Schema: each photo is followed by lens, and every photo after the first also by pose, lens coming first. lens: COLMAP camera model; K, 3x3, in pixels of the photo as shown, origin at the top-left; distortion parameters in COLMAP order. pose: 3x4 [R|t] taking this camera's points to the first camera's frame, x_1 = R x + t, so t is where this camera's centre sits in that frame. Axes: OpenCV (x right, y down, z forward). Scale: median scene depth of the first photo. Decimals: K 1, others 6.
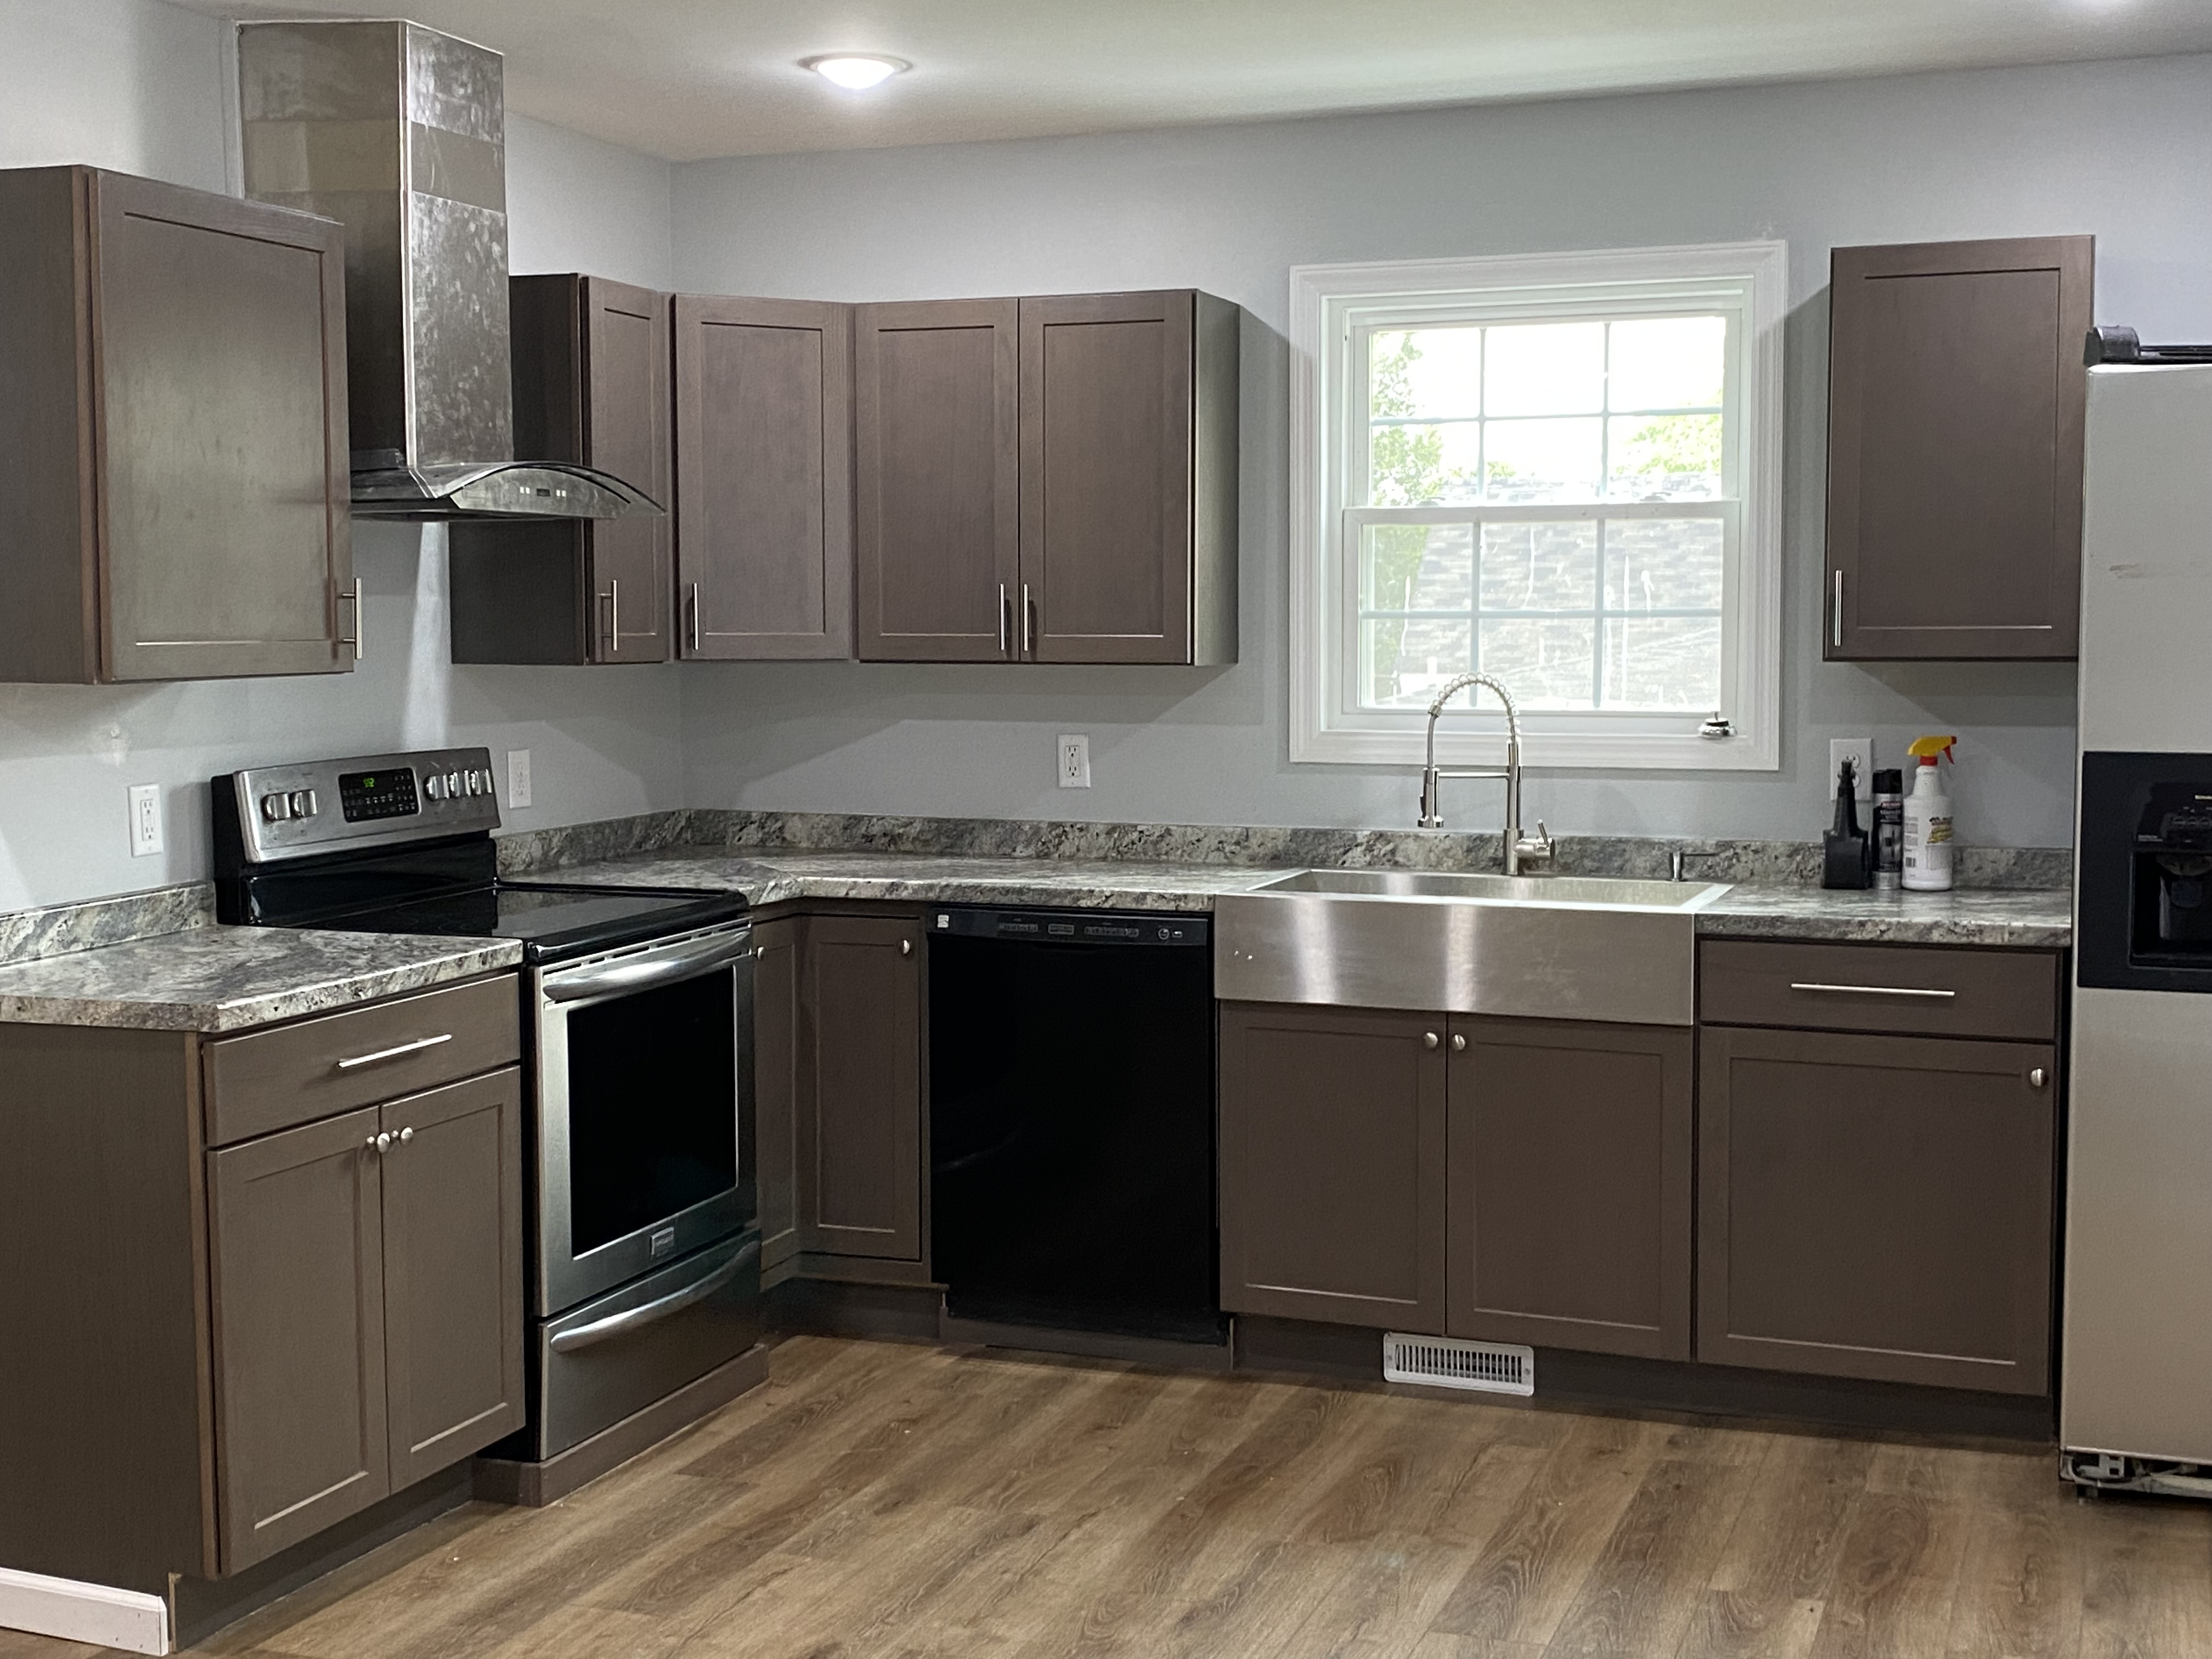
lens RADIAL K [[2699.4, 0, 1115.9], [0, 2699.4, 811.3], [0, 0, 1]] dist [0.215928, -0.627824]
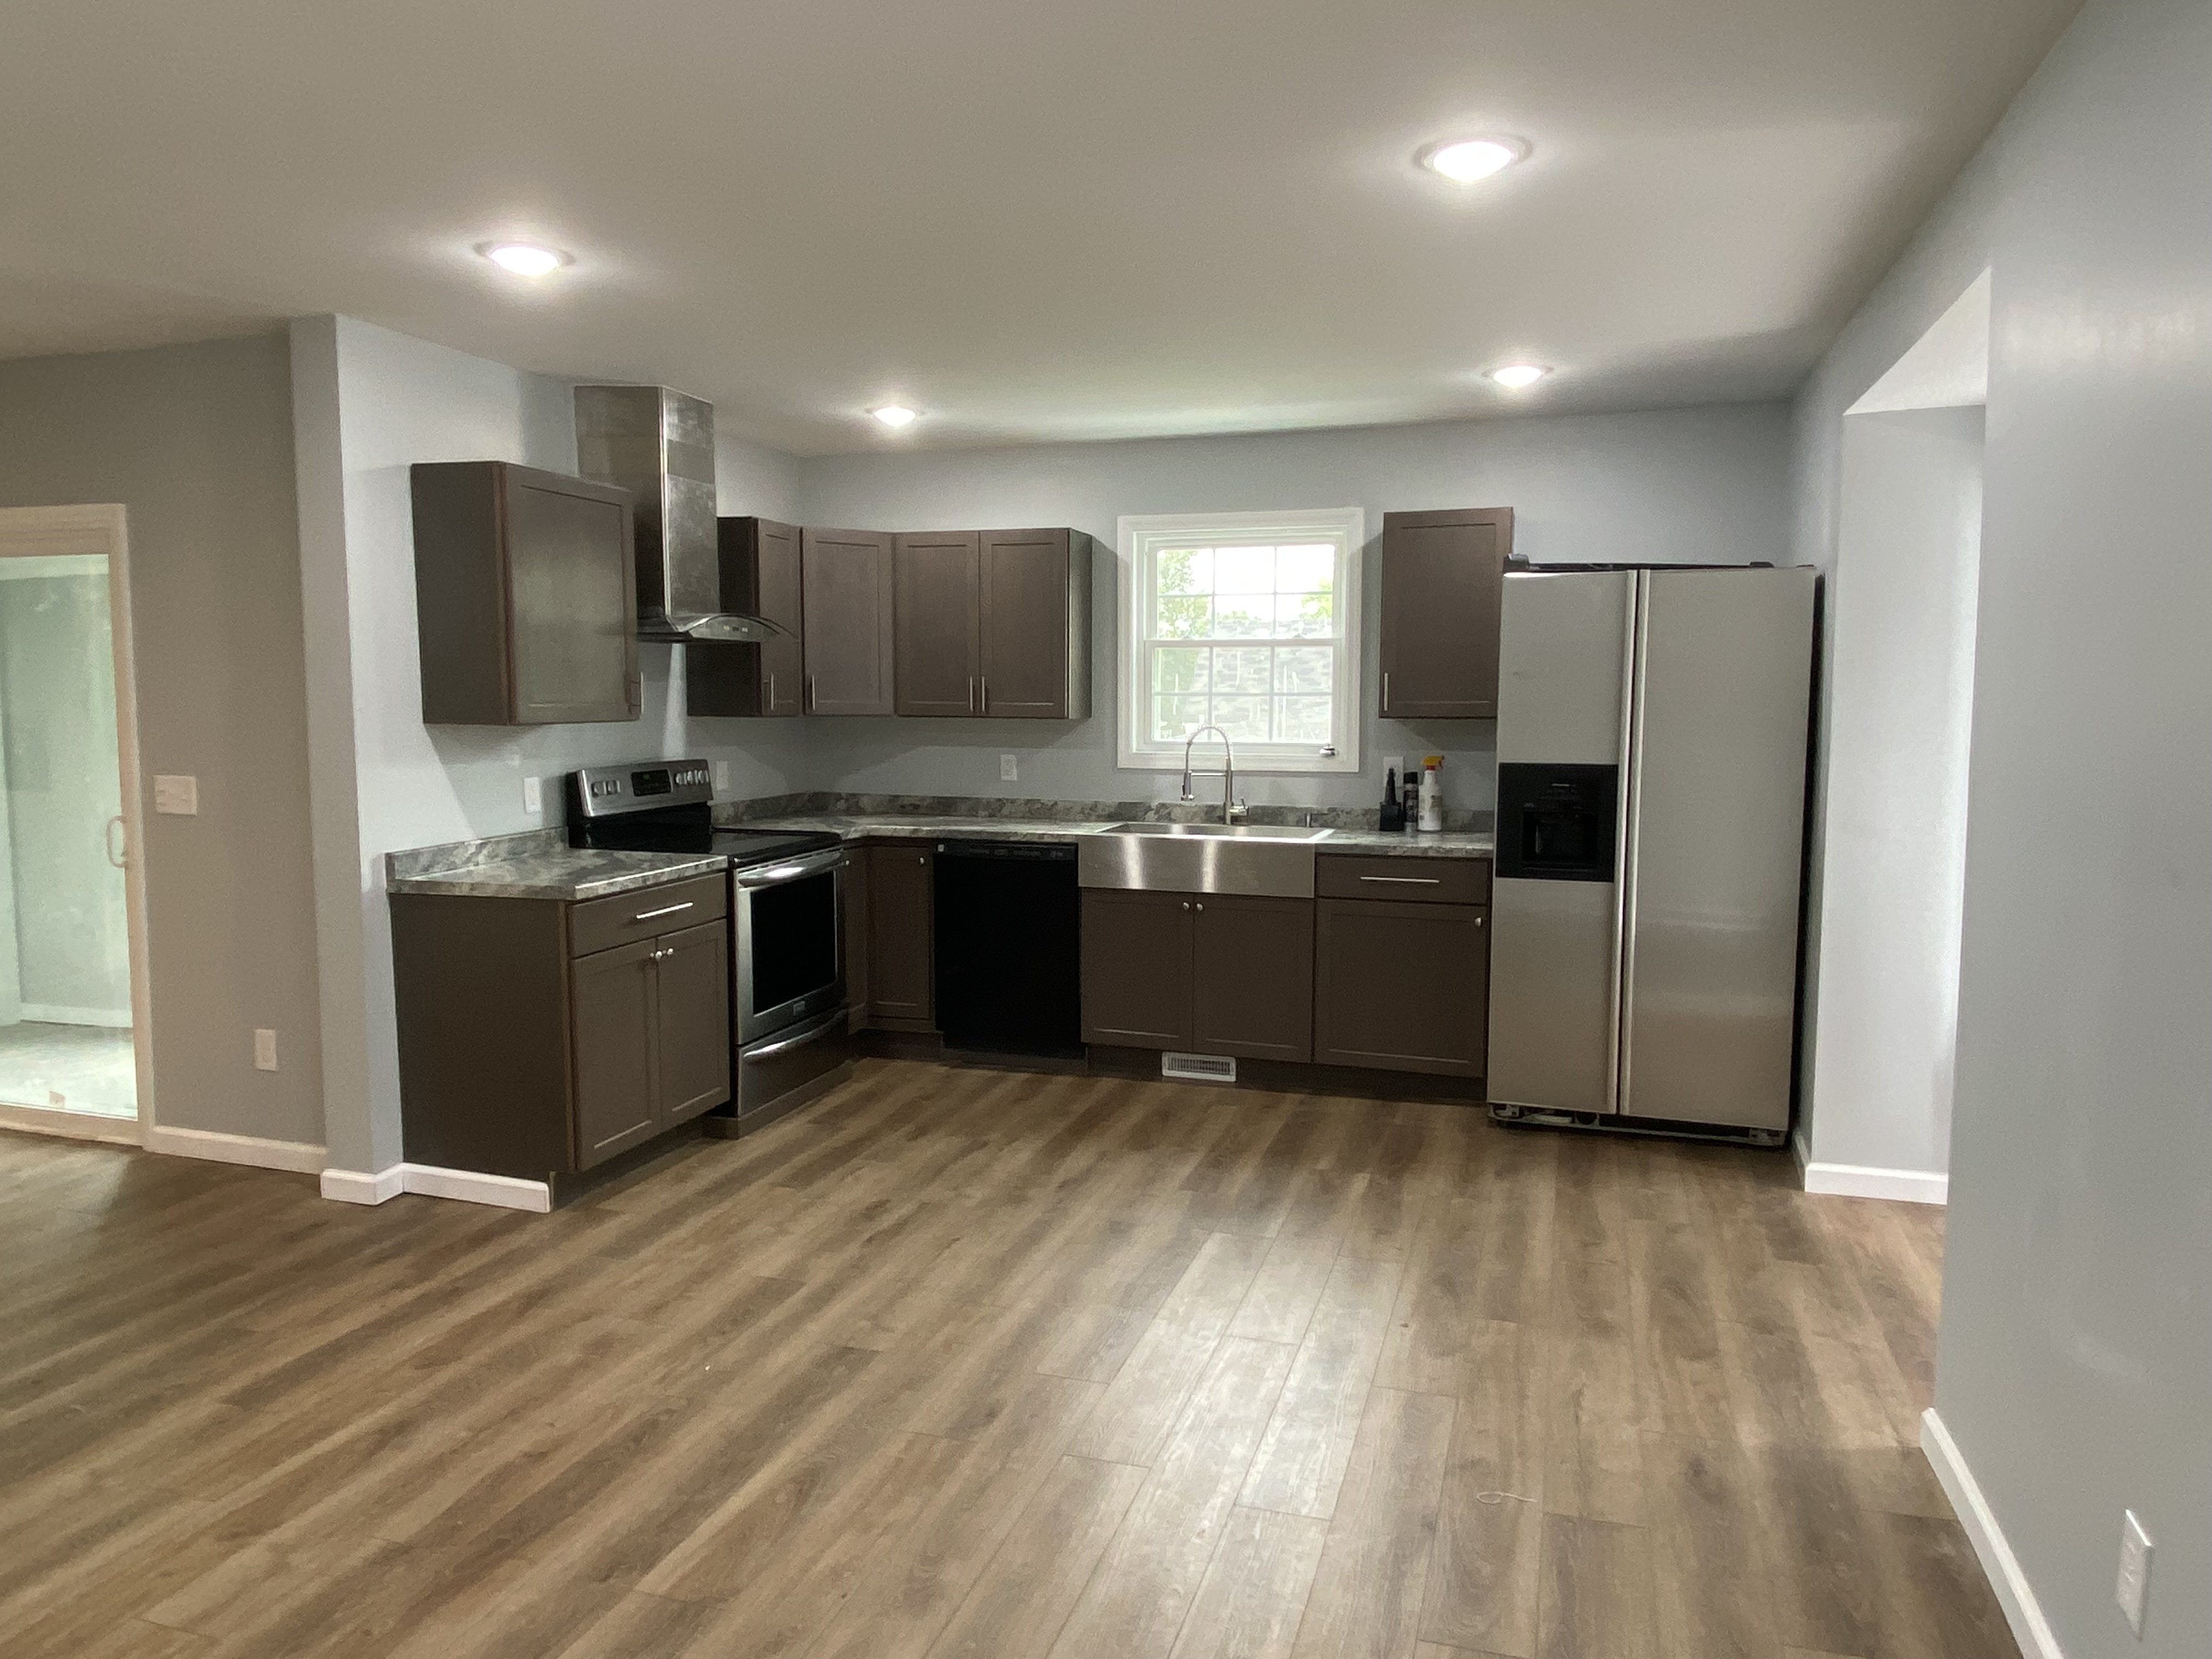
lens RADIAL K [[1452.3, 0, 1106.0], [0, 1452.3, 829.5], [0, 0, 1]] dist [0.139105, -0.123679]
pose [[0.998809, 0.000015, 0.048785, 0.004855], [-0.001080, 0.999762, 0.021799, 0.004119], [-0.048773, -0.021826, 0.998571, -0.070743]]
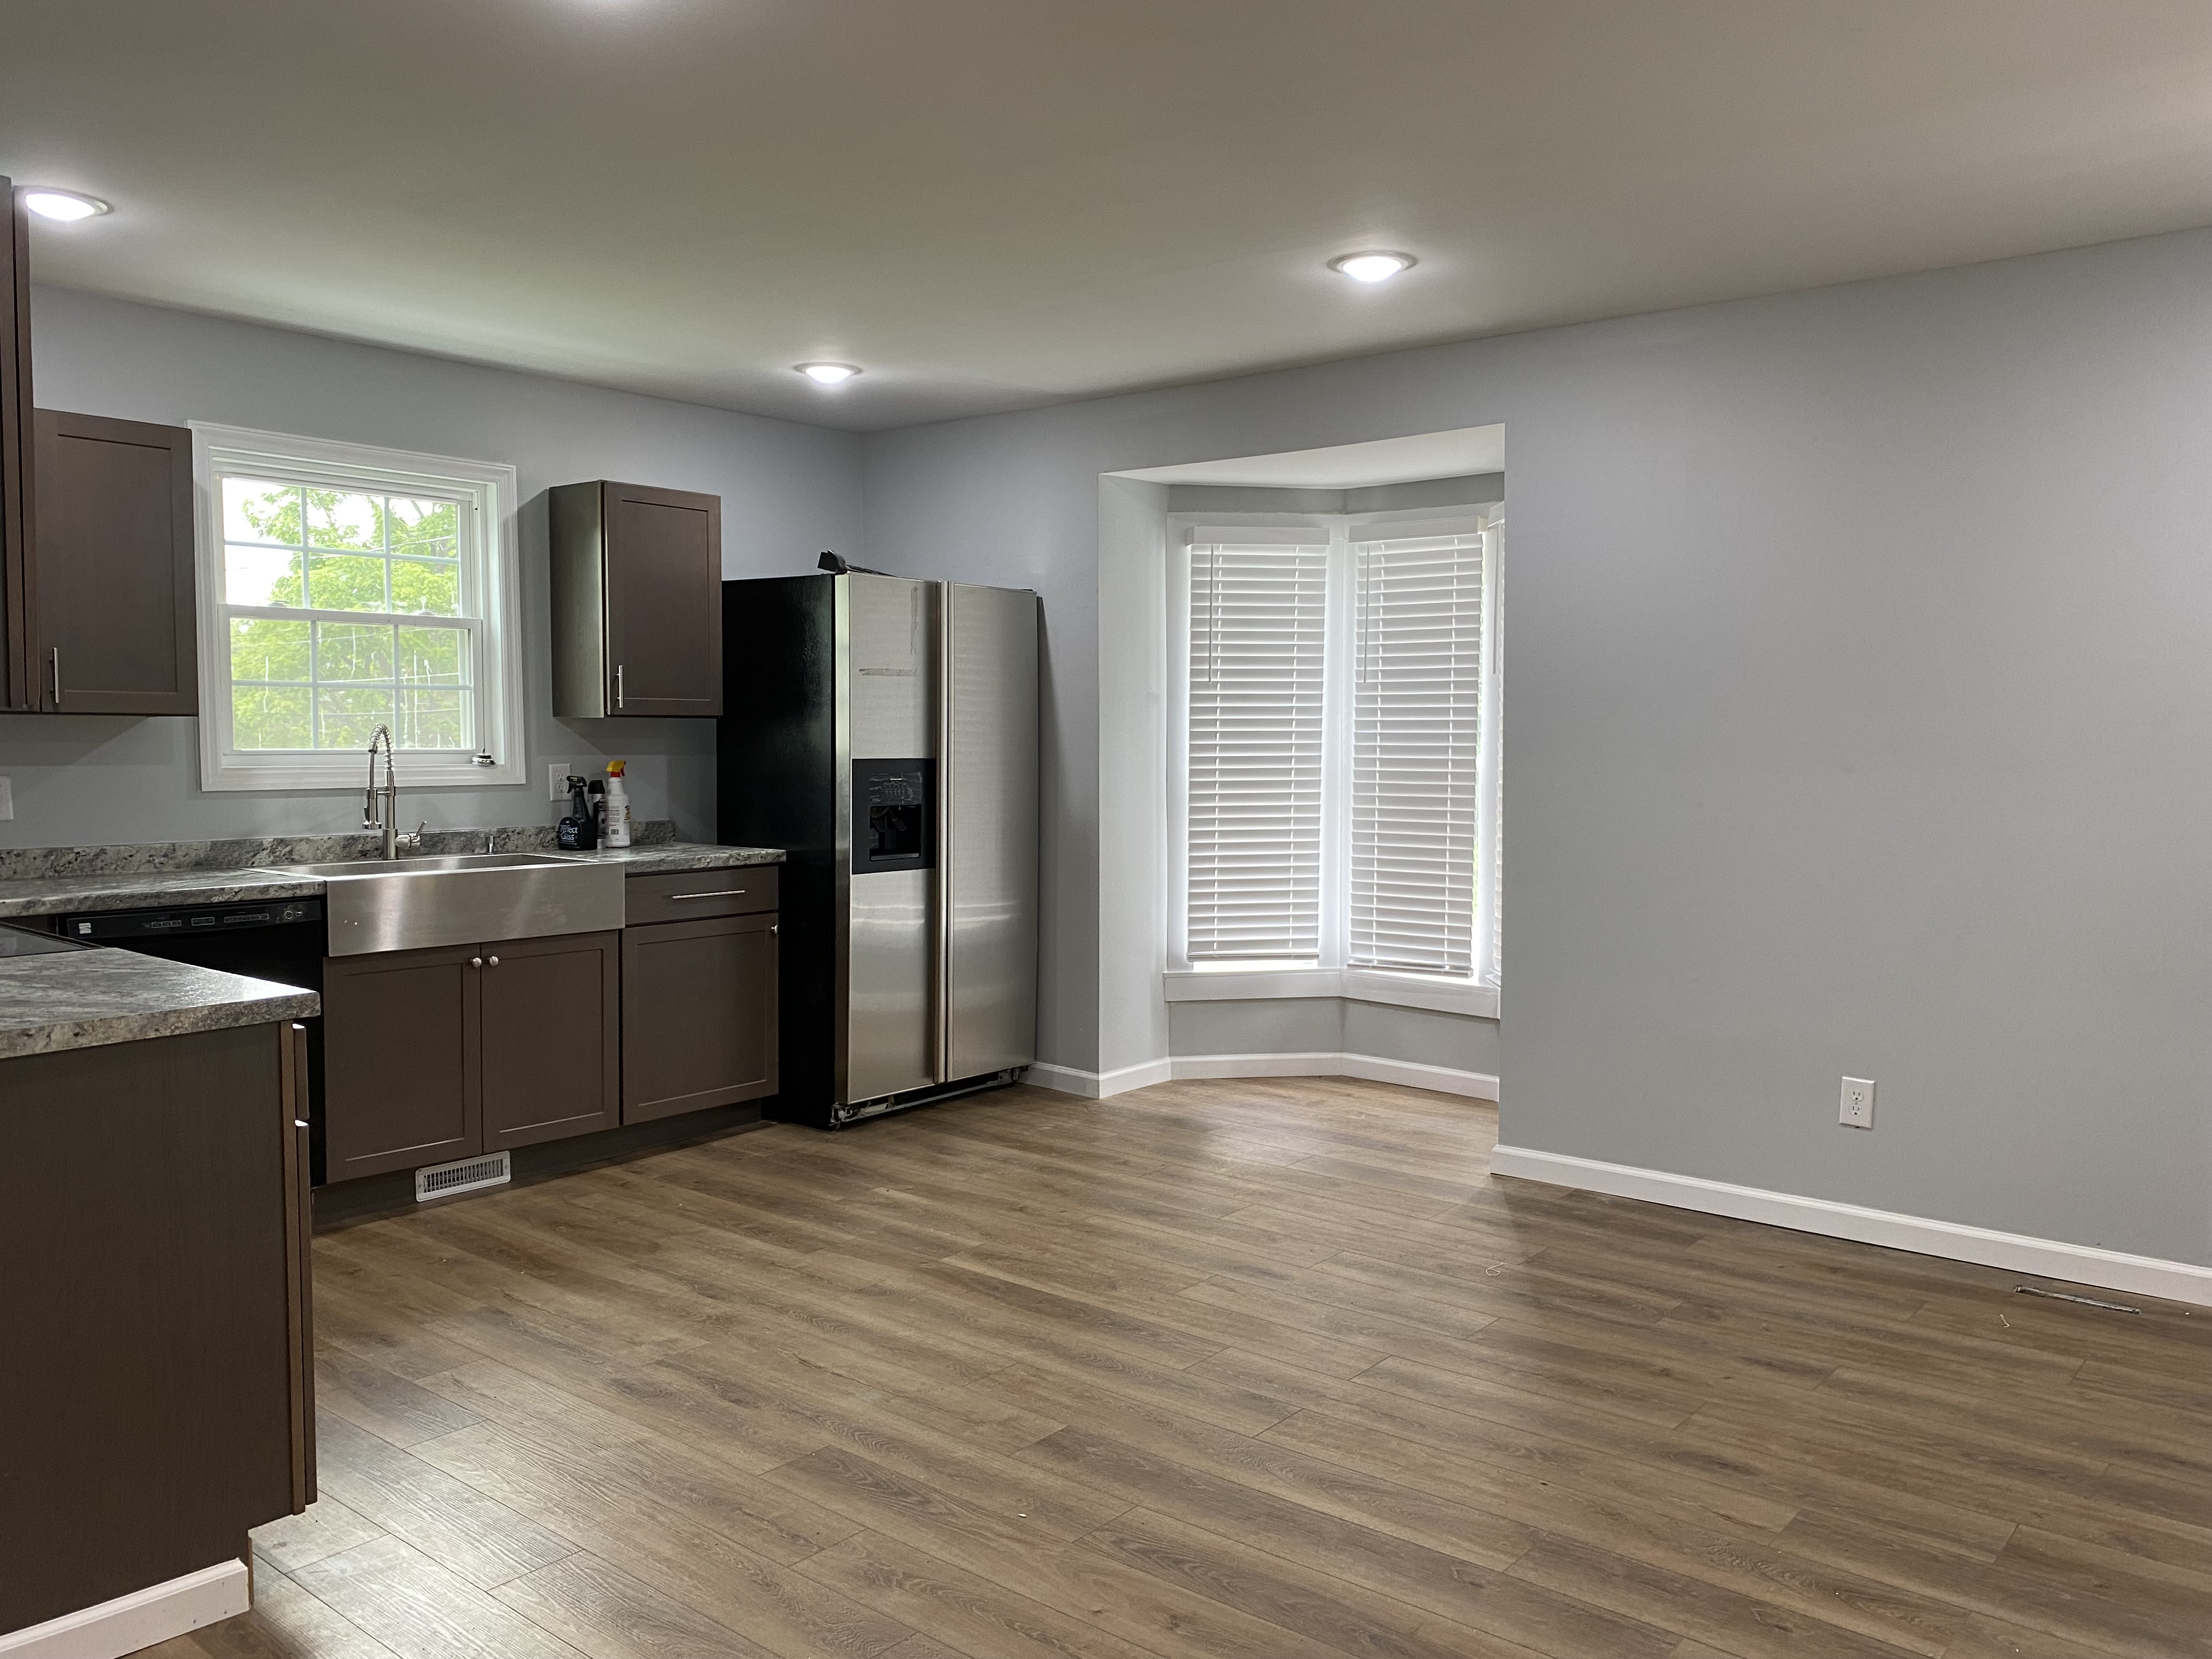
lens RADIAL K [[1700.8, 0, 1106.0], [0, 1700.8, 829.5], [0, 0, 1]] dist [0.034460, -0.001887]
pose [[0.331291, -0.052076, 0.942090, -0.673947], [0.063932, 0.997420, 0.032653, 0.001490], [-0.941360, 0.049412, 0.333766, 0.348410]]
